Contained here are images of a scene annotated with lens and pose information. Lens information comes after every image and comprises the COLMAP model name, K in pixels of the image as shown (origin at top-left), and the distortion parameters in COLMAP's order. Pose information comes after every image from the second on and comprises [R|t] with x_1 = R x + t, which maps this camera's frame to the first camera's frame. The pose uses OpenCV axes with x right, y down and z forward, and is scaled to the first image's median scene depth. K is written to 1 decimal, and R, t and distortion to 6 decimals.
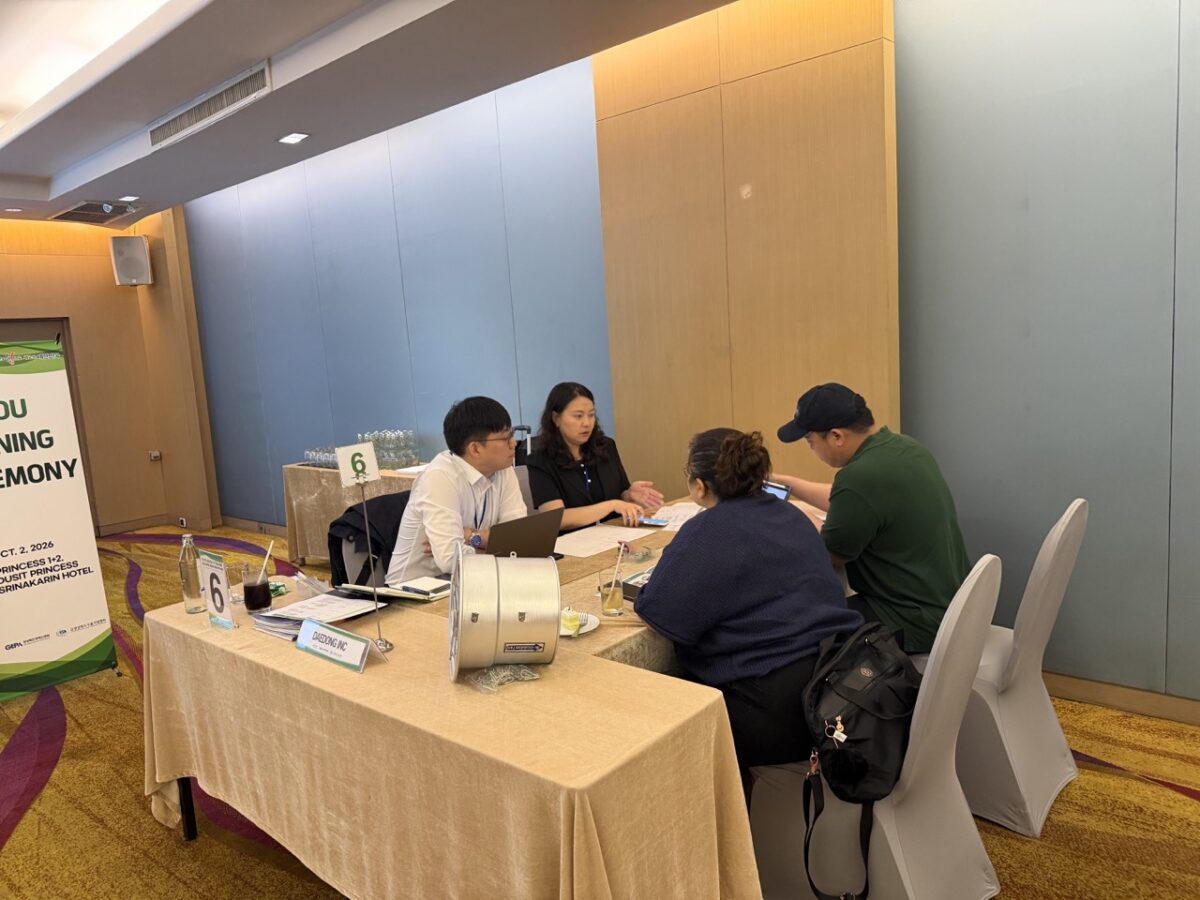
lens RADIAL K [[836.9, 0, 583.7], [0, 836.9, 439.1], [0, 0, 1]] dist [0.020480, -0.021953]
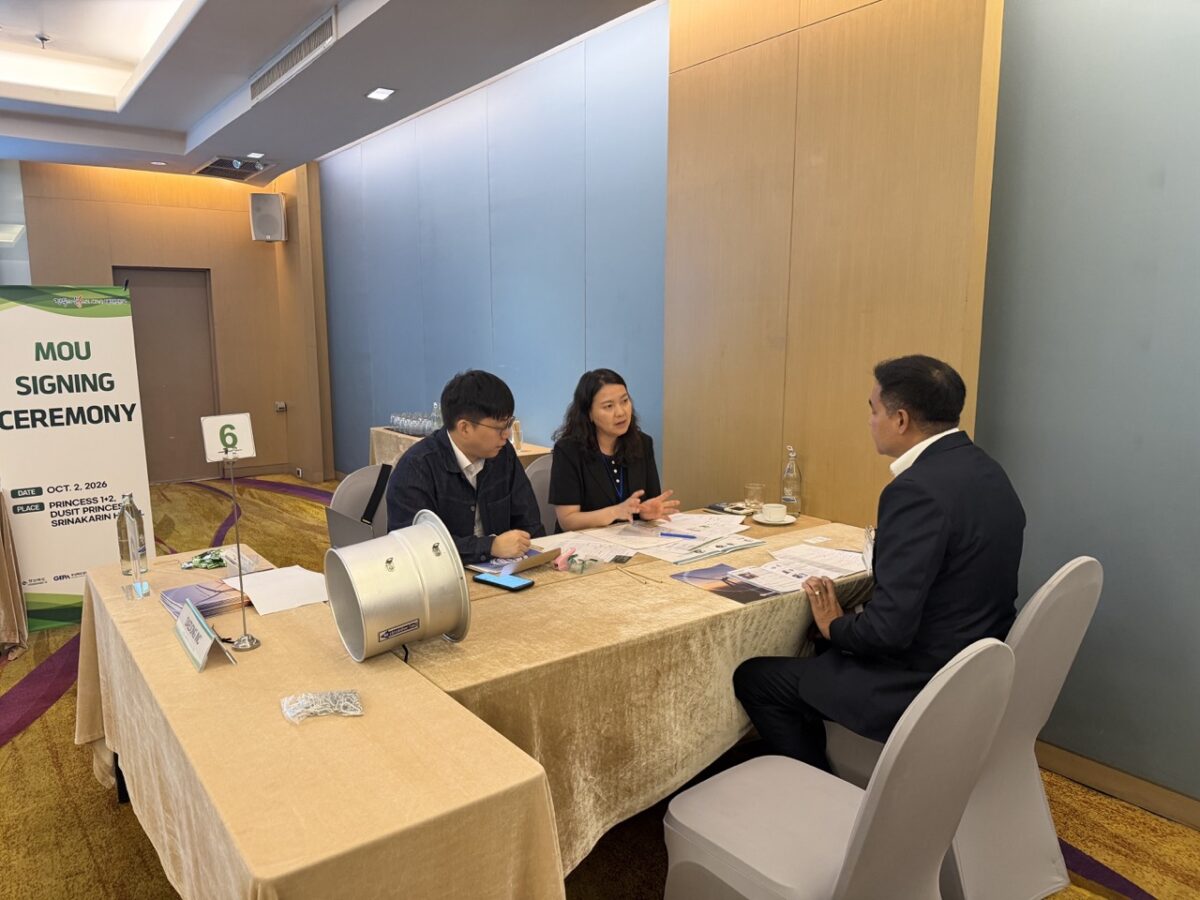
lens RADIAL K [[836.9, 0, 588.8], [0, 836.9, 446.2], [0, 0, 1]] dist [0.020480, -0.021953]
pose [[0.976959, 0.094094, -0.191567, 0.139279], [-0.087910, 0.995303, 0.040550, -0.015487], [0.194482, -0.022775, 0.980642, 0.102863]]
